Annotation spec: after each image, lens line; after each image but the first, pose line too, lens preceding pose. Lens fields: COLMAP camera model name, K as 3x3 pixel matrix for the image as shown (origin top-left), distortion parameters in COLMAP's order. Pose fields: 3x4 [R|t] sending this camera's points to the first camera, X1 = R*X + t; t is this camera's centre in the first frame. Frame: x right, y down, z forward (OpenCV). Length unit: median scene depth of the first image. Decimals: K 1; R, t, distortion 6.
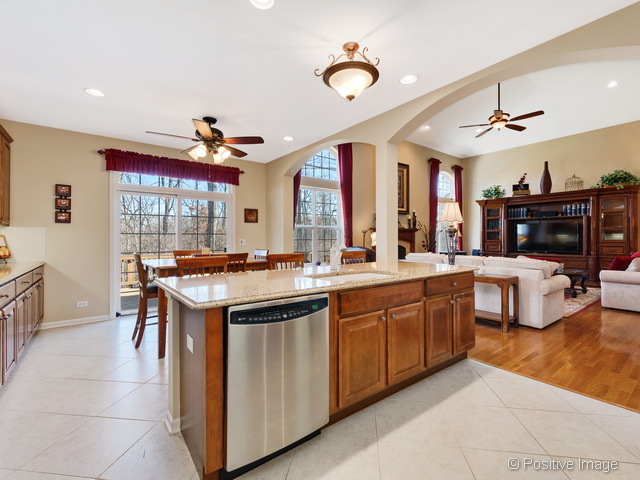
lens RADIAL K [[286.4, 0, 320.0], [0, 286.4, 240.0], [0, 0, 1]] dist [-0.001118, -0.000073]
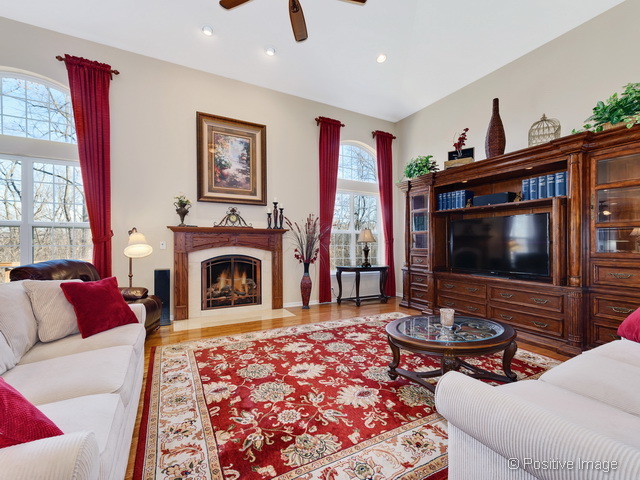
lens RADIAL K [[288.1, 0, 324.6], [0, 288.1, 237.7], [0, 0, 1]] dist [0.028406, -0.000275]
pose [[0.989005, 0.003840, -0.147834, 0.578337], [-0.007722, 0.999640, -0.025692, -0.005604], [0.147682, 0.026551, 0.988678, 0.445773]]
